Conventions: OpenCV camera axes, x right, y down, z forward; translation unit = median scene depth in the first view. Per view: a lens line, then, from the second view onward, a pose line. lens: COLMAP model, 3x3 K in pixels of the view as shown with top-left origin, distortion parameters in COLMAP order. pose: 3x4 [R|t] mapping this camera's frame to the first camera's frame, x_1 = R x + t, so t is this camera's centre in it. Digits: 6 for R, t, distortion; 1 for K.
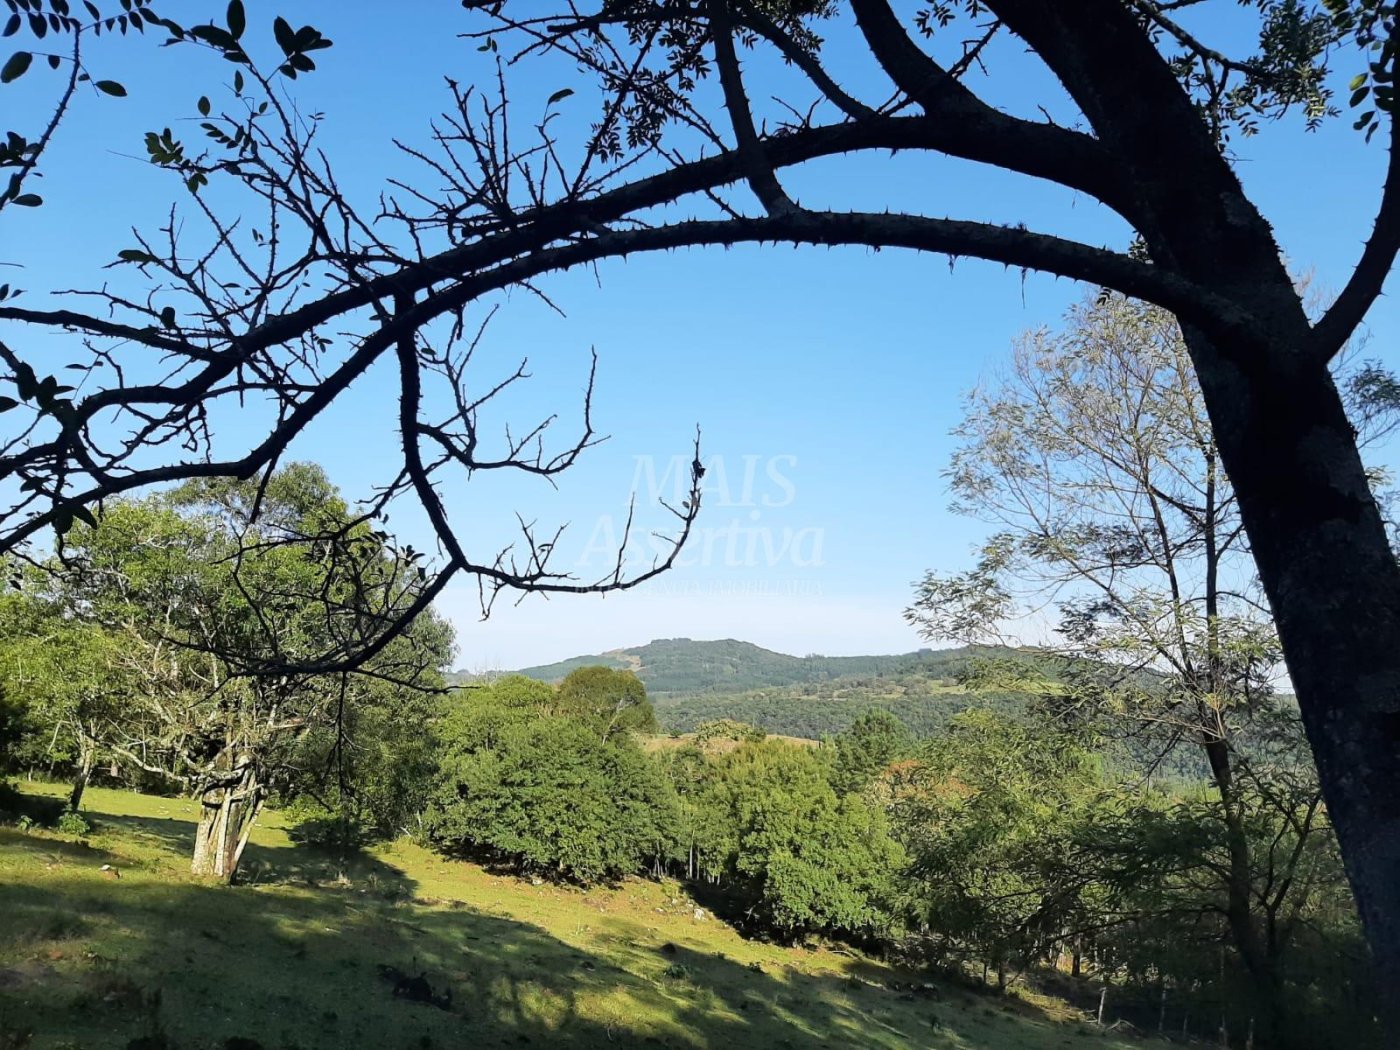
lens RADIAL K [[1071.5, 0, 700.4], [0, 1071.5, 511.4], [0, 0, 1]] dist [0.070488, -0.139892]
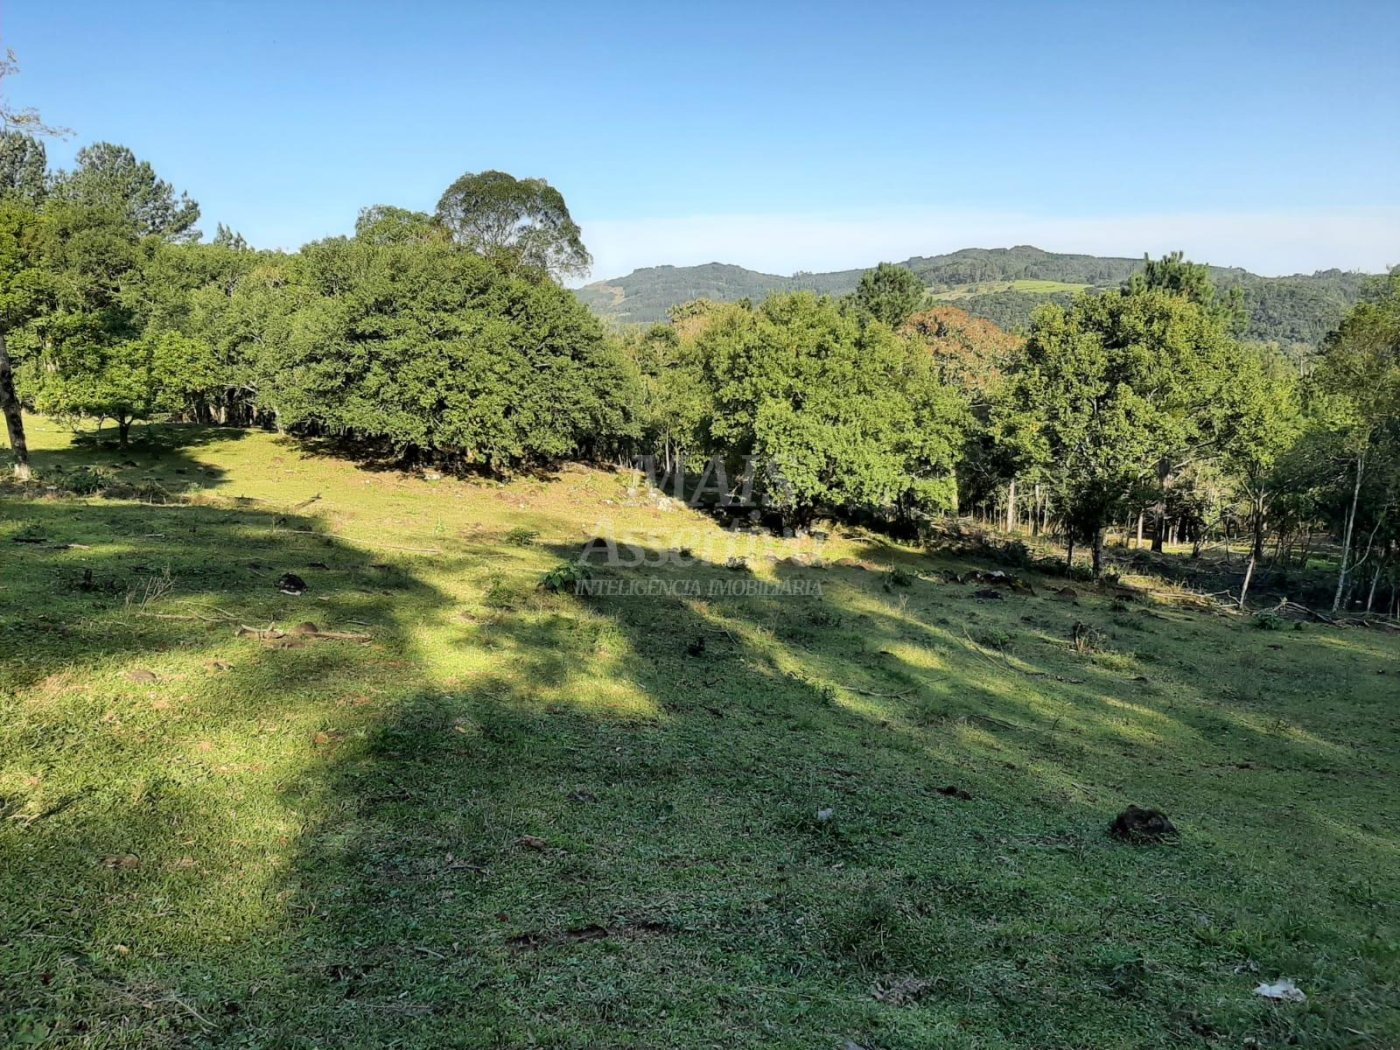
lens RADIAL K [[1078.5, 0, 703.2], [0, 1078.5, 520.5], [0, 0, 1]] dist [0.081581, -0.153370]
pose [[0.997826, -0.065870, 0.001940, 0.023324], [0.061191, 0.937078, 0.343717, 0.142397], [-0.024459, -0.342851, 0.939071, 0.331110]]
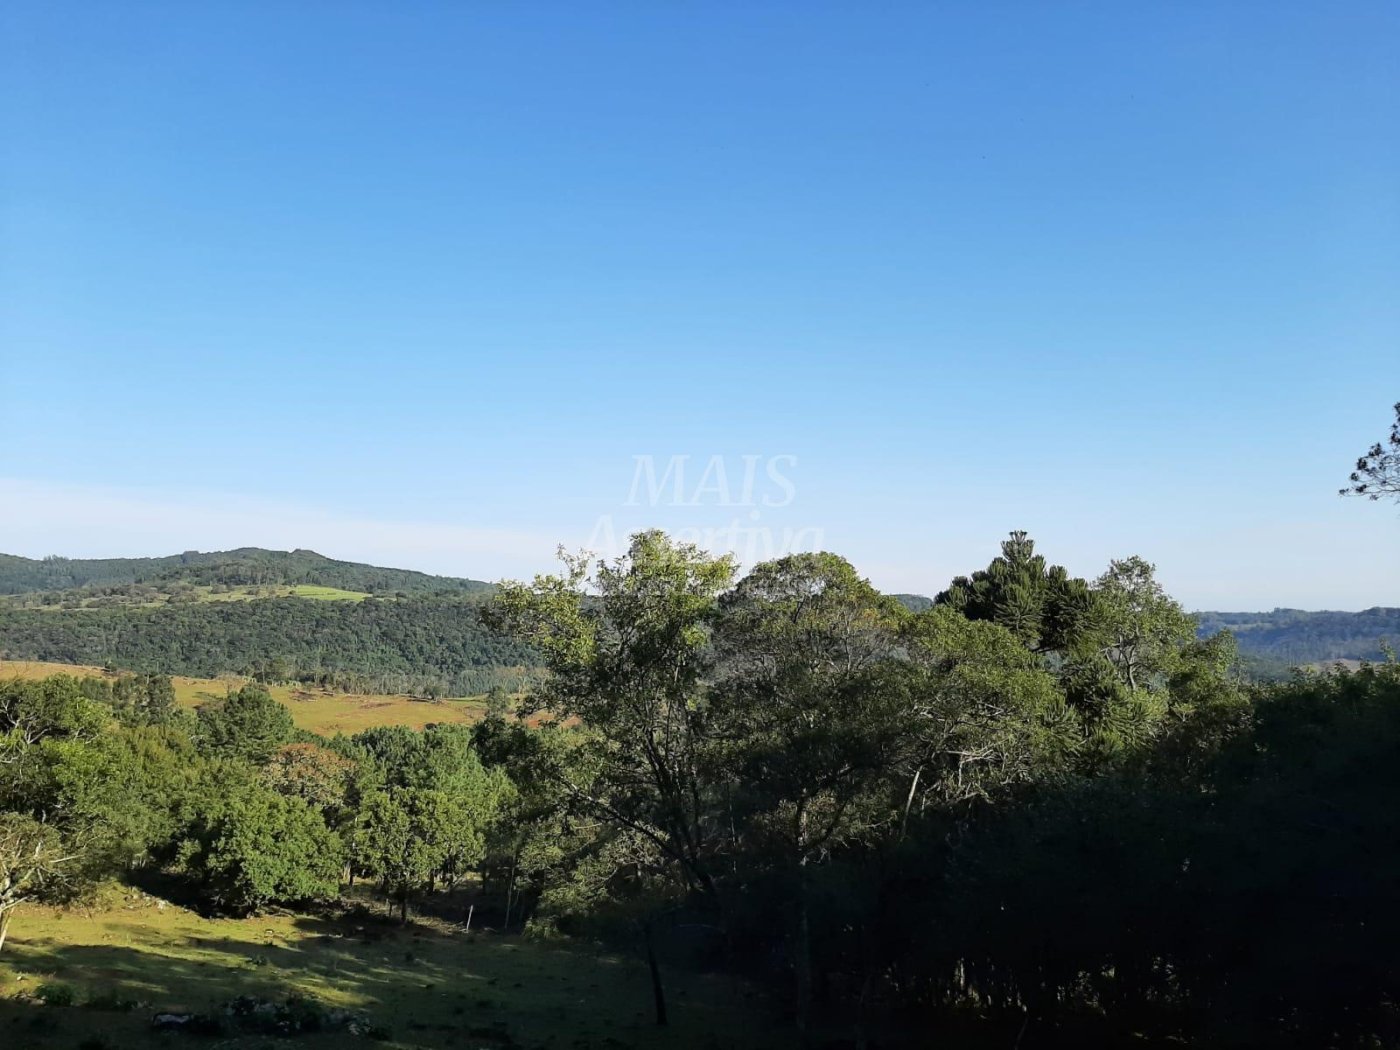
lens RADIAL K [[1071.5, 0, 700.4], [0, 1071.5, 511.4], [0, 0, 1]] dist [0.070488, -0.139892]
pose [[0.797161, 0.036593, 0.602657, -0.275600], [-0.091513, 0.993952, 0.060696, -0.209677], [-0.596792, -0.103536, 0.795688, -0.309453]]
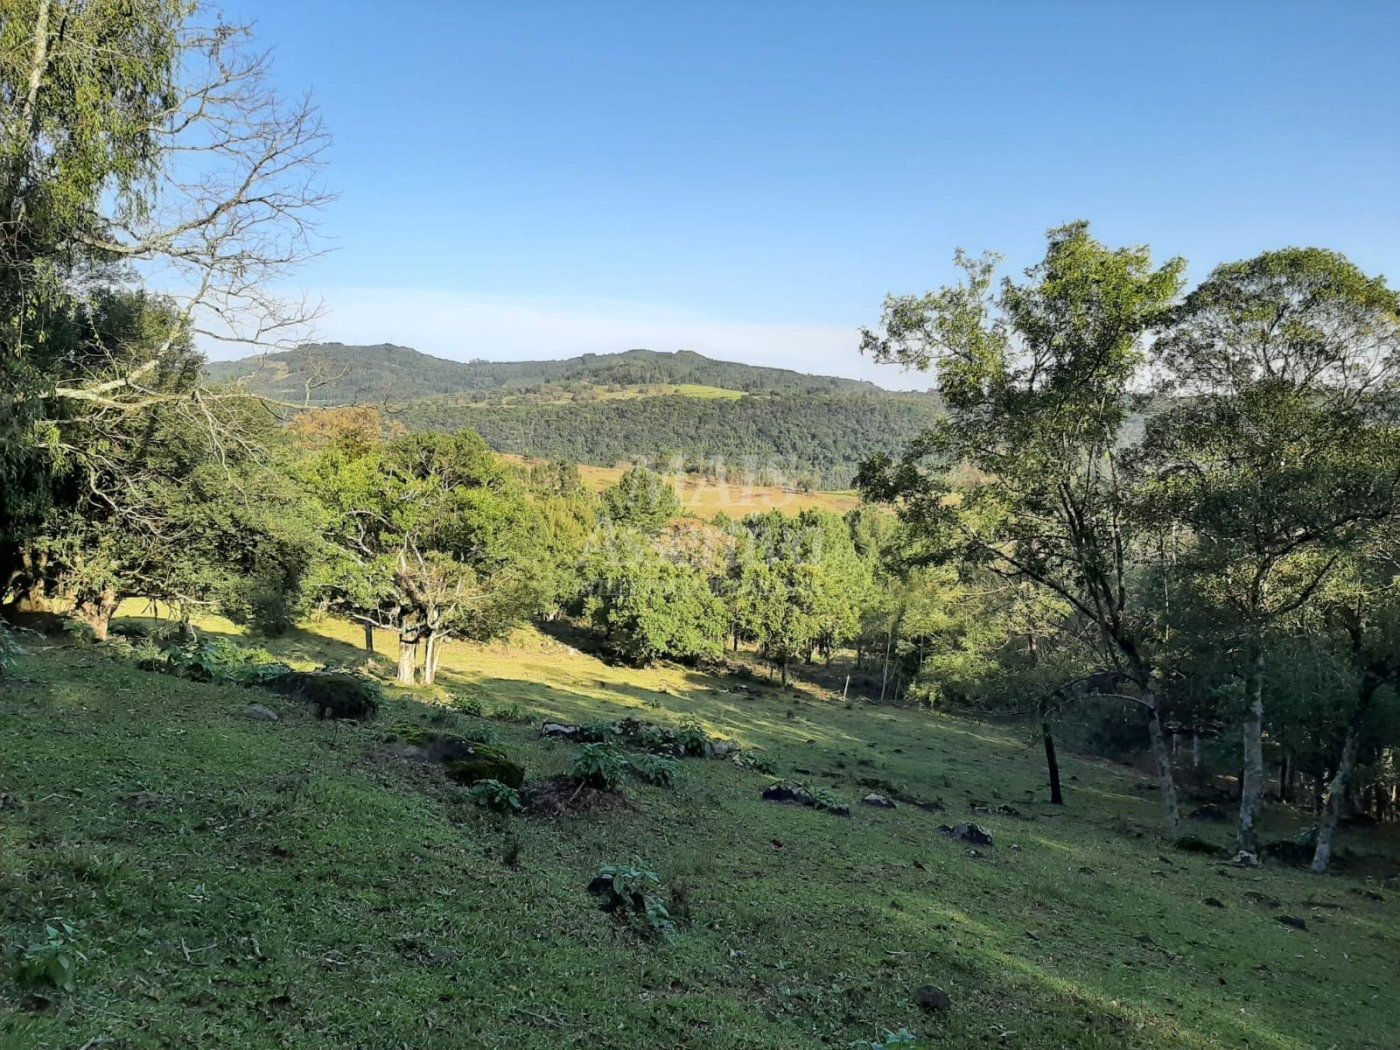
lens RADIAL K [[1074.8, 0, 702.3], [0, 1074.8, 516.9], [0, 0, 1]] dist [0.075353, -0.144505]
pose [[0.951964, -0.047876, 0.302443, -0.254267], [-0.037498, 0.962041, 0.270318, -0.170619], [-0.303905, -0.268674, 0.914033, -0.259106]]
